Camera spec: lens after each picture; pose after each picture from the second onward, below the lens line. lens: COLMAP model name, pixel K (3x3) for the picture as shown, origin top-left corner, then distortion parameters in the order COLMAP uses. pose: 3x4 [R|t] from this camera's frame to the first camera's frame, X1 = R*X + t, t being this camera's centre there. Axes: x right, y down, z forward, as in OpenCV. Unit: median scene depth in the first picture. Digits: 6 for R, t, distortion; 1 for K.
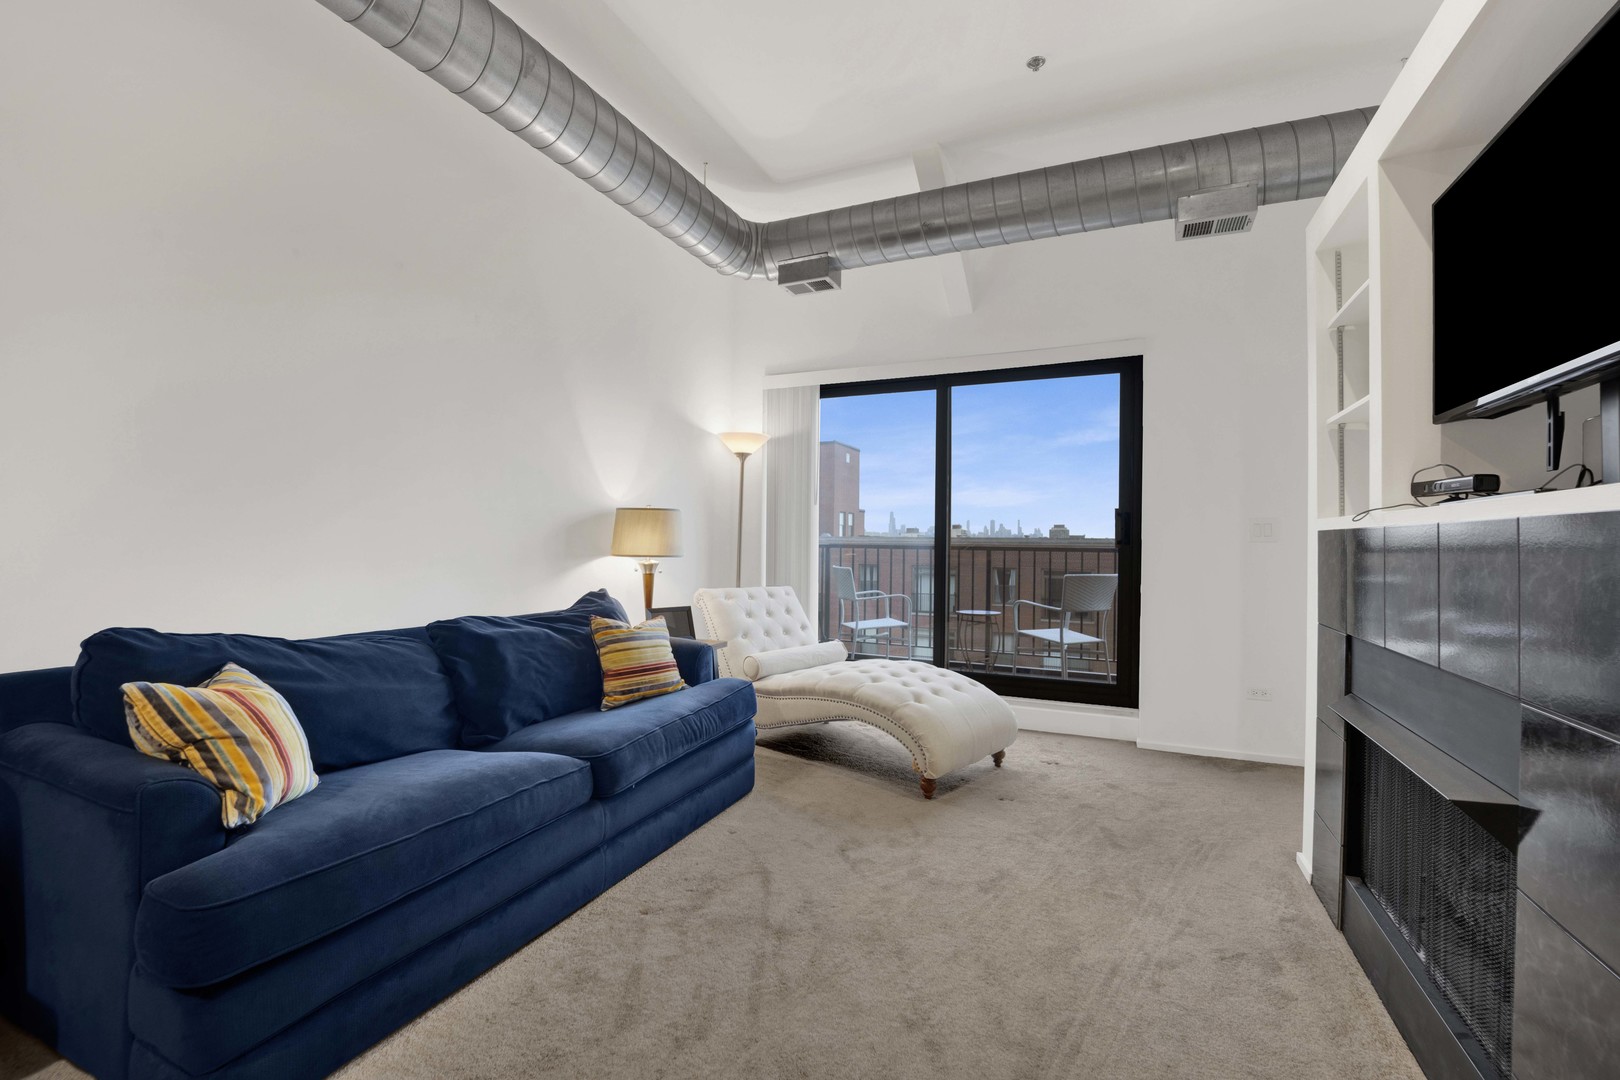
lens RADIAL K [[697.7, 0, 774.6], [0, 697.7, 516.4], [0, 0, 1]] dist [-0.000665, -0.000065]
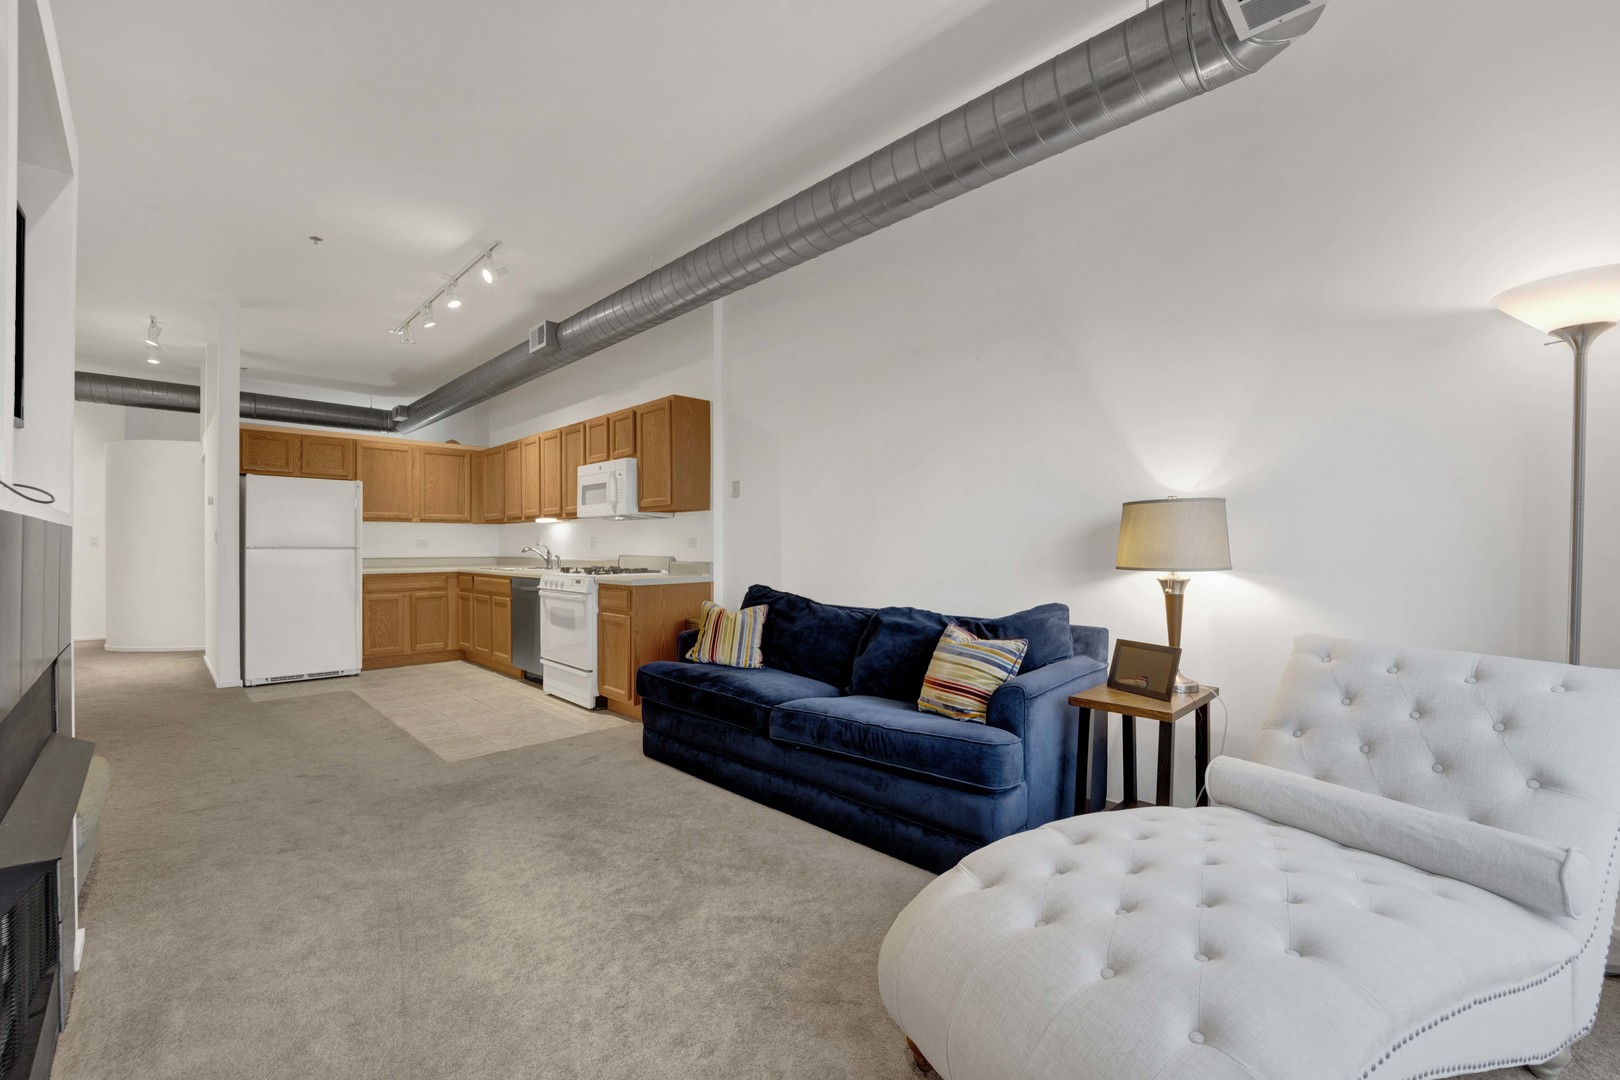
lens RADIAL K [[678.8, 0, 800.3], [0, 678.8, 546.0], [0, 0, 1]] dist [0.000177, -0.011594]
pose [[-0.328648, -0.011520, -0.944382, 0.595926], [0.032315, 0.999203, -0.023434, 0.039977], [0.943900, -0.038219, -0.328013, 0.900824]]
